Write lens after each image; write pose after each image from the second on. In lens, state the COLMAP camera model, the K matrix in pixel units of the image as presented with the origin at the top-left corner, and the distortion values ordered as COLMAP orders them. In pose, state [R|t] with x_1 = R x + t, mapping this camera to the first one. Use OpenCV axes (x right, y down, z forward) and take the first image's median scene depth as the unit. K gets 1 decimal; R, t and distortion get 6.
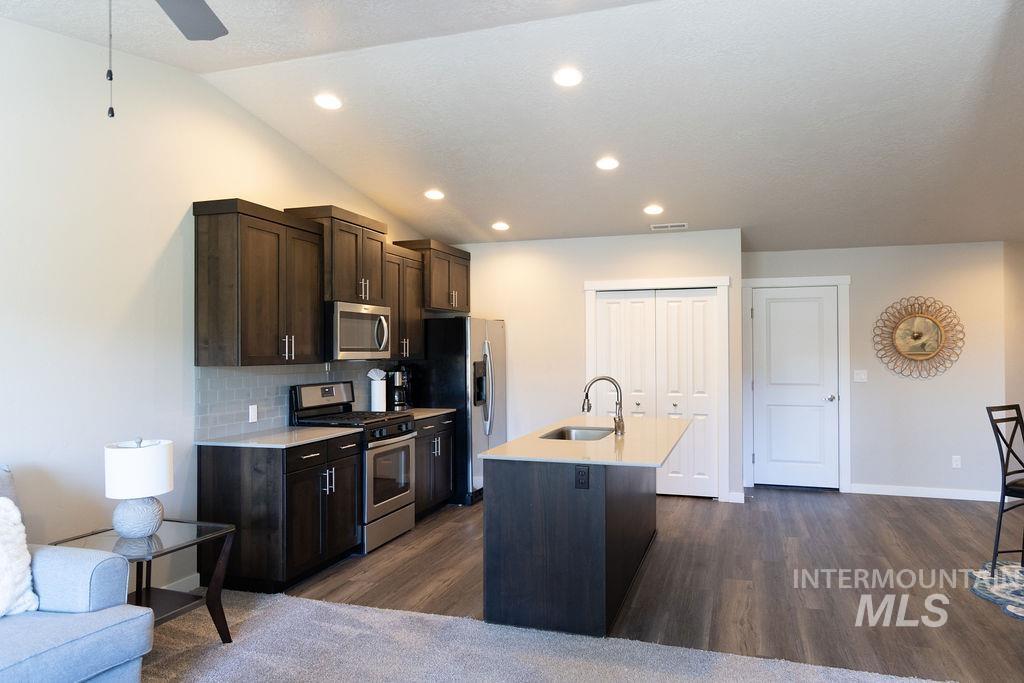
lens RADIAL K [[688.5, 0, 517.7], [0, 688.5, 340.8], [0, 0, 1]] dist [-0.000562, 0.005176]
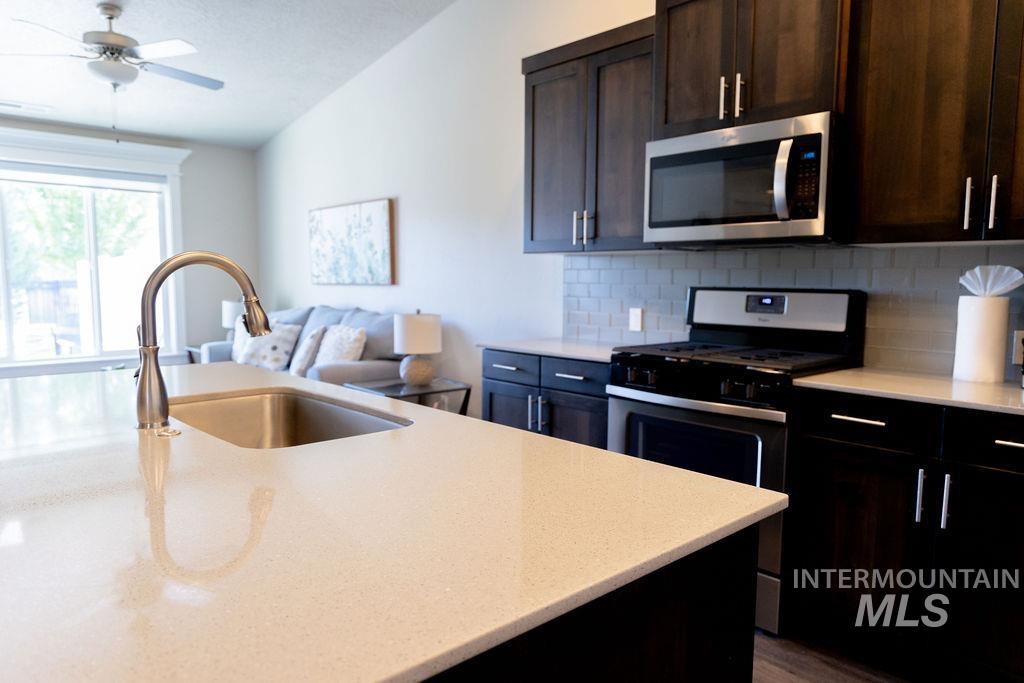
lens RADIAL K [[688.5, 0, 522.0], [0, 688.5, 345.4], [0, 0, 1]] dist [-0.000562, 0.005176]
pose [[-0.478677, 0.083511, -0.874011, 0.298240], [0.004111, 0.995668, 0.092884, 0.056419], [0.877982, 0.040869, -0.476947, 1.117075]]
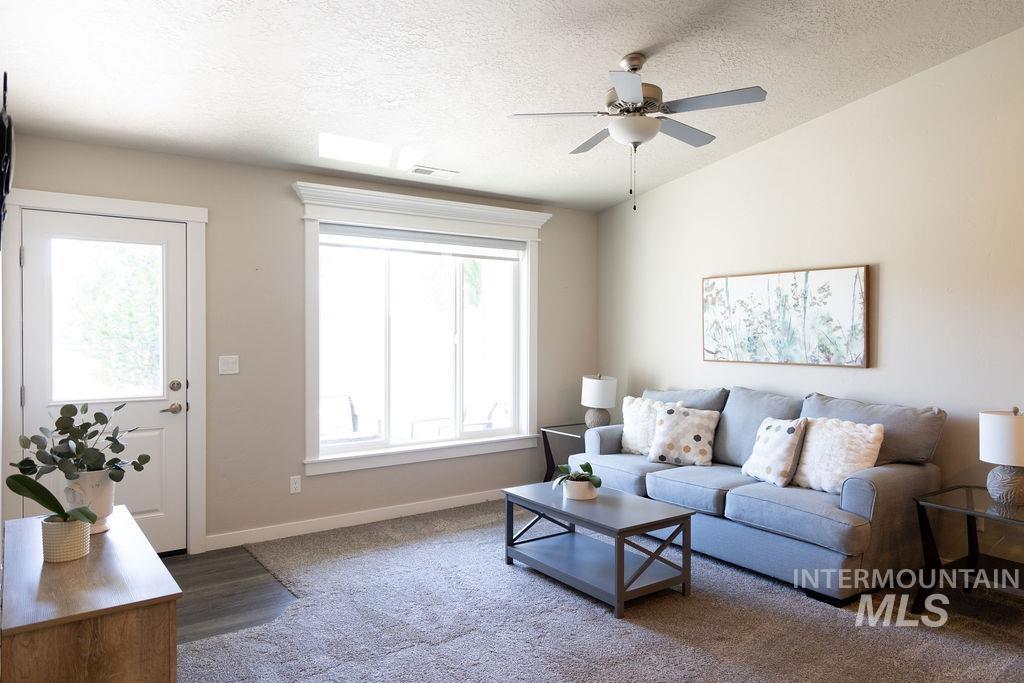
lens RADIAL K [[688.5, 0, 516.3], [0, 688.5, 339.9], [0, 0, 1]] dist [-0.000562, 0.005176]
pose [[-0.581353, 0.013509, -0.813539, 0.430071], [0.006413, 0.999907, 0.012022, 0.016075], [0.813626, 0.001772, -0.581386, 0.625656]]
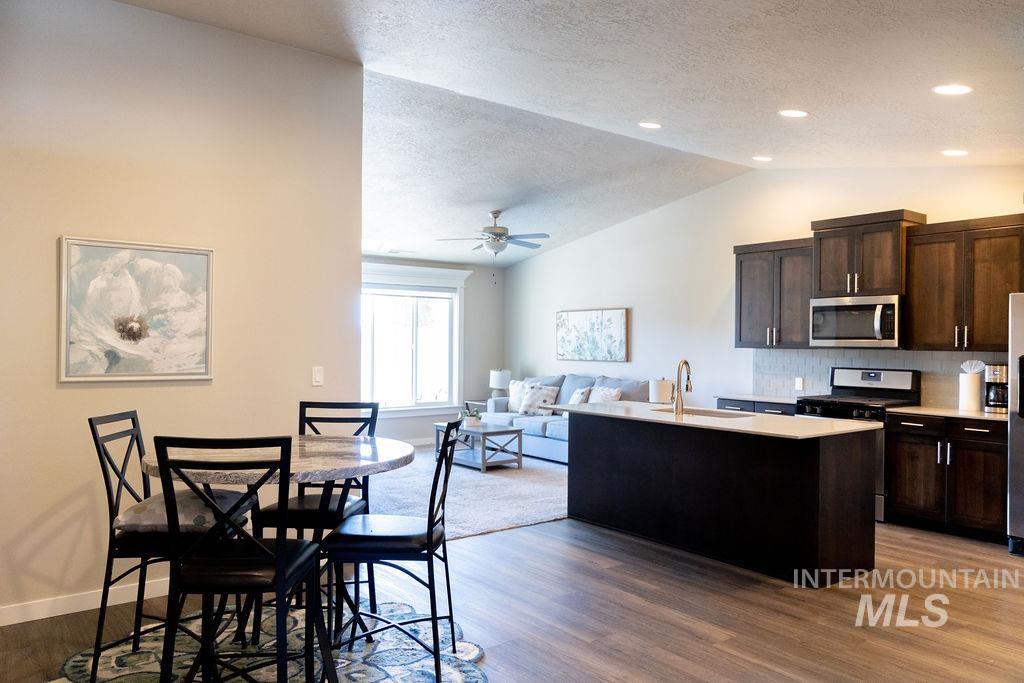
lens RADIAL K [[747.9, 0, 525.8], [0, 747.9, 341.2], [0, 0, 1]] dist [0.001759, 0.002528]
pose [[-0.547009, -0.003178, -0.837121, 1.066192], [0.002006, 0.999985, -0.005107, 0.022892], [0.837124, -0.004473, -0.546994, 1.221829]]
